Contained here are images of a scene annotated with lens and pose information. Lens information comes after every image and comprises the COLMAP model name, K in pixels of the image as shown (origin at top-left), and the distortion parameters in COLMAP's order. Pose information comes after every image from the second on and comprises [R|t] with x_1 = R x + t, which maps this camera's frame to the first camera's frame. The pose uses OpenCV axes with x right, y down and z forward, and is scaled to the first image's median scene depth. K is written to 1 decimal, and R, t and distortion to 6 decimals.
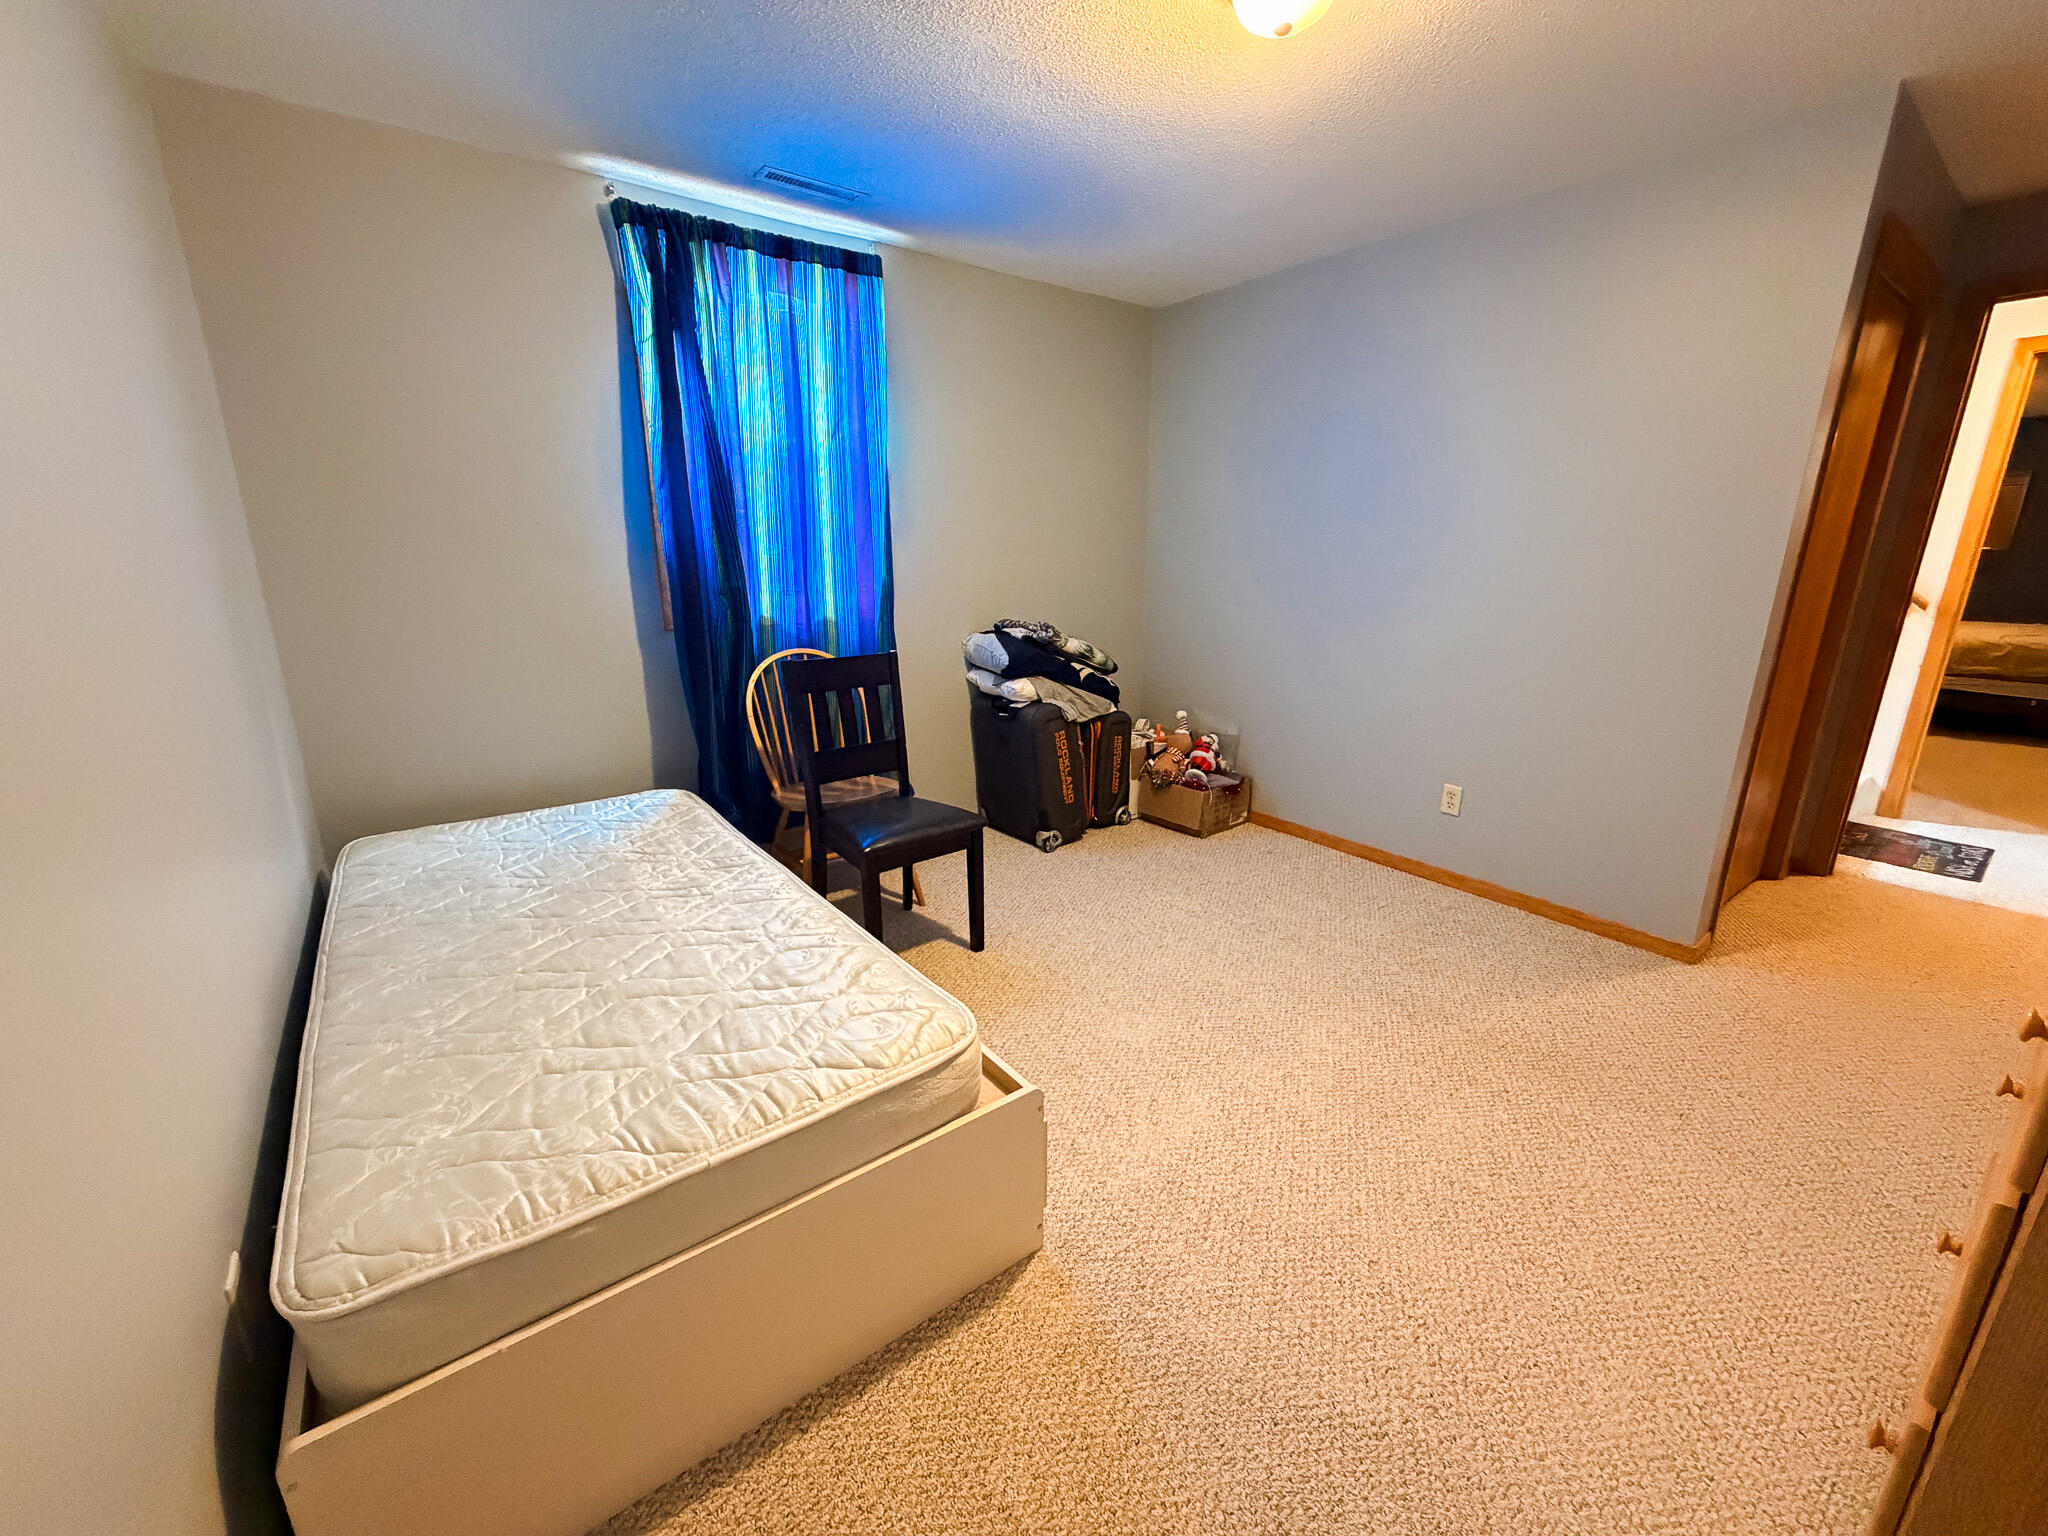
lens RADIAL K [[814.3, 0, 1016.7], [0, 814.3, 769.9], [0, 0, 1]] dist [-0.000513, -0.000248]
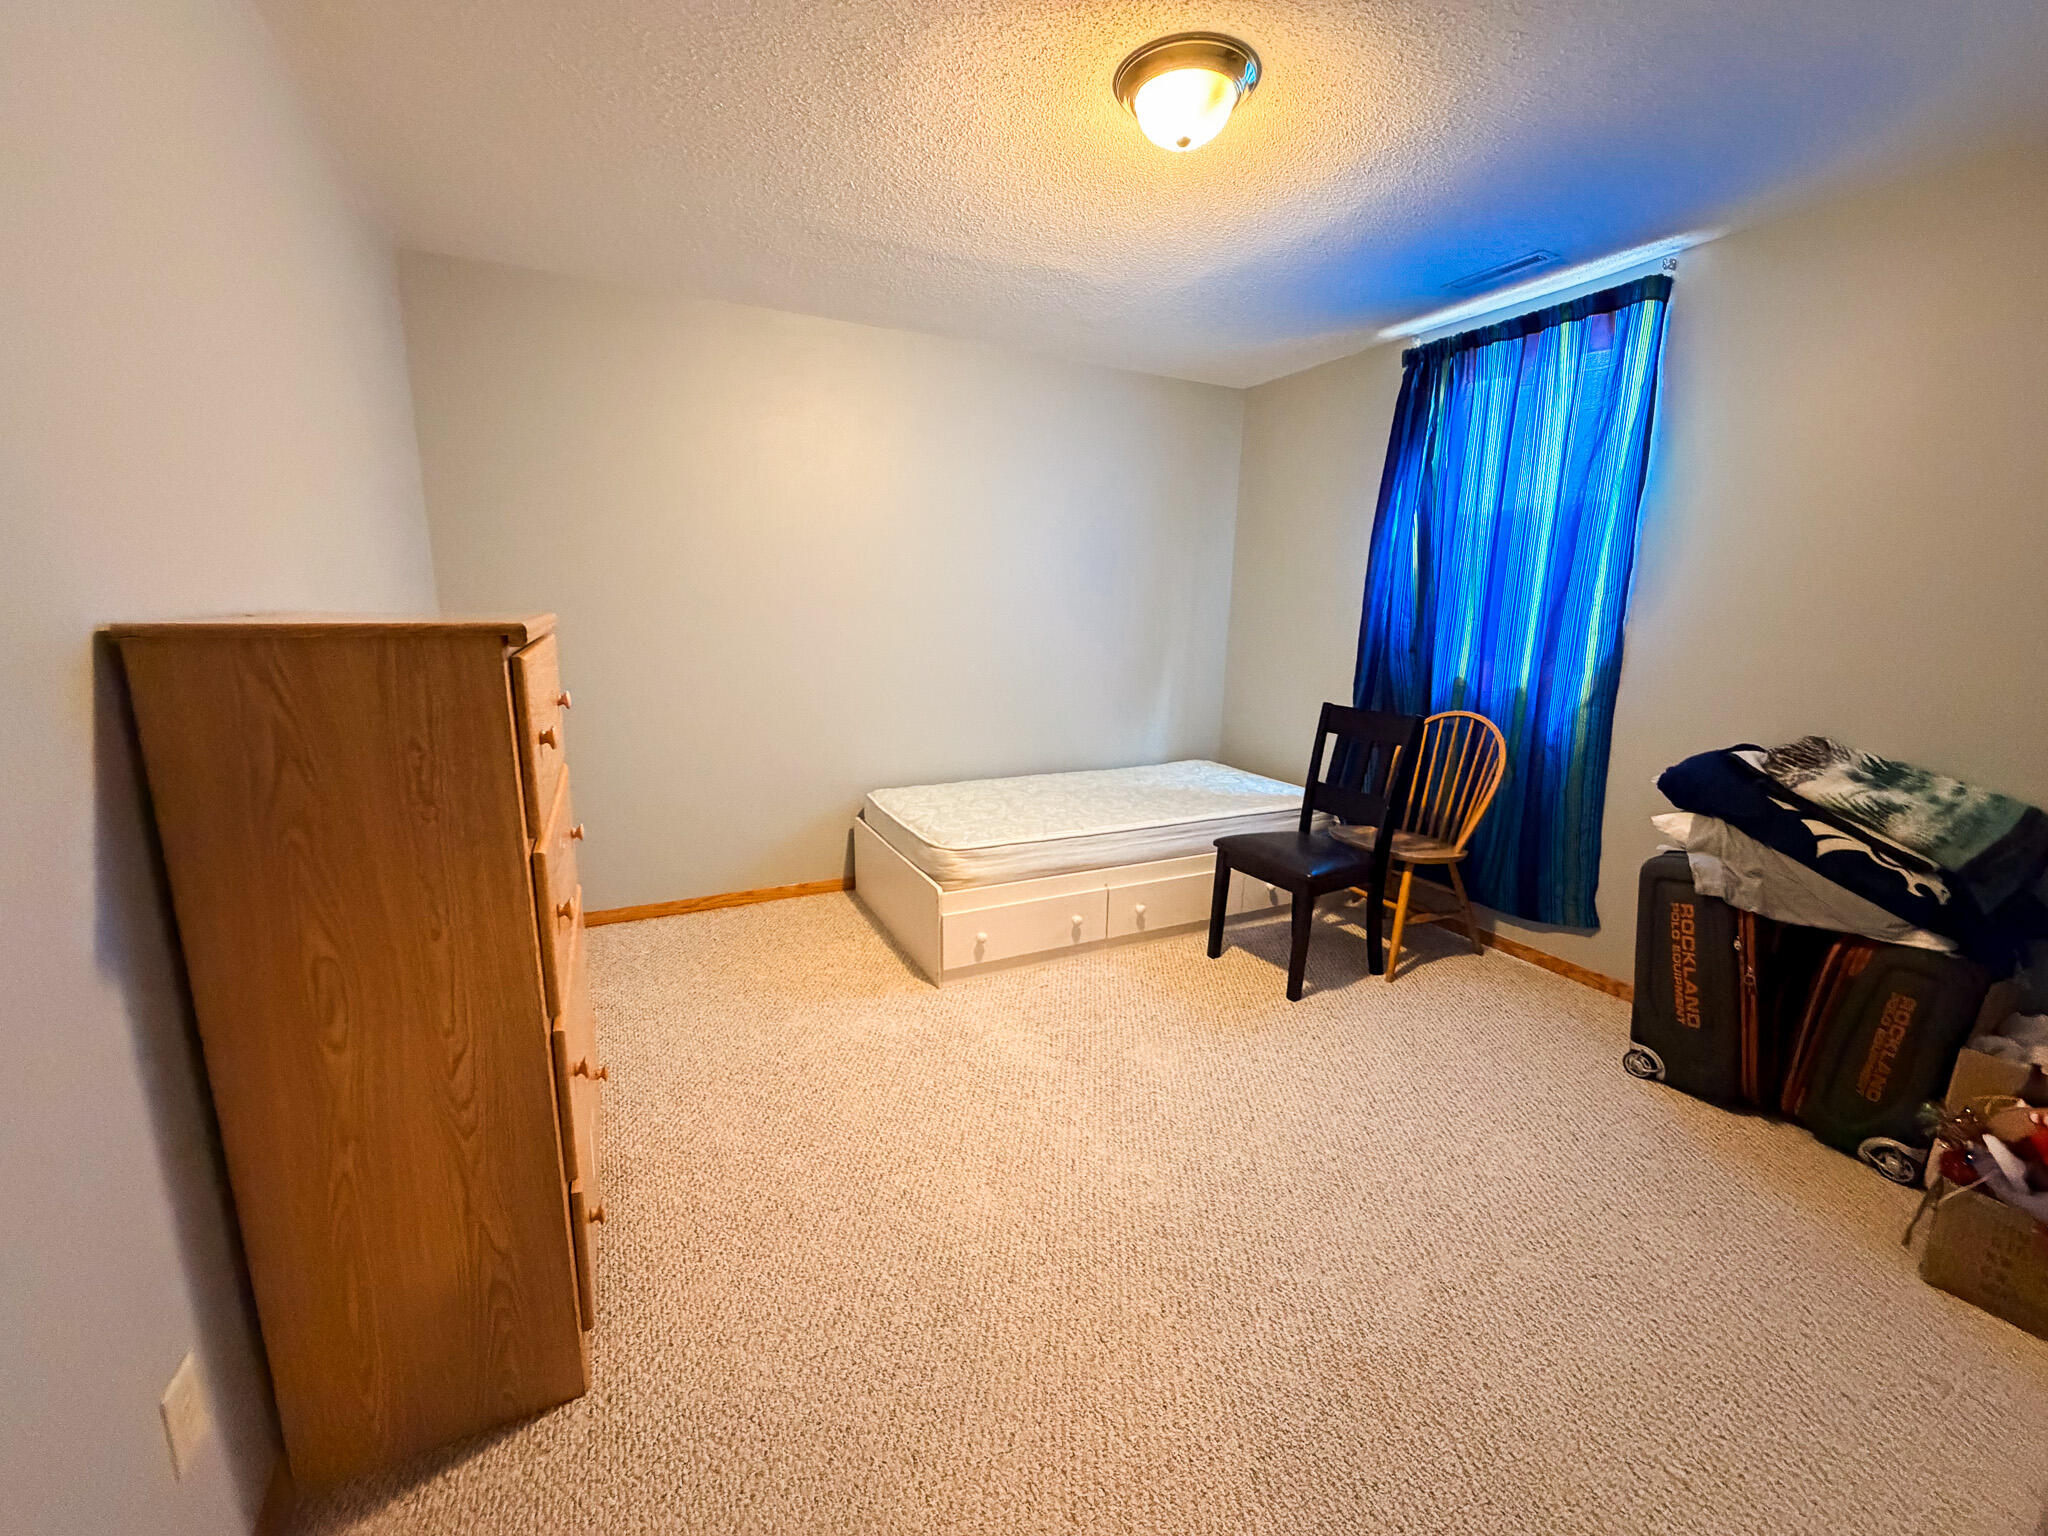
lens RADIAL K [[814.3, 0, 1019.0], [0, 814.3, 762.4], [0, 0, 1]] dist [-0.000513, -0.000248]
pose [[-0.175534, 0.190764, -0.965814, 0.835402], [-0.274233, 0.932741, 0.234073, -0.177173], [0.945507, 0.305946, -0.111414, 0.619916]]
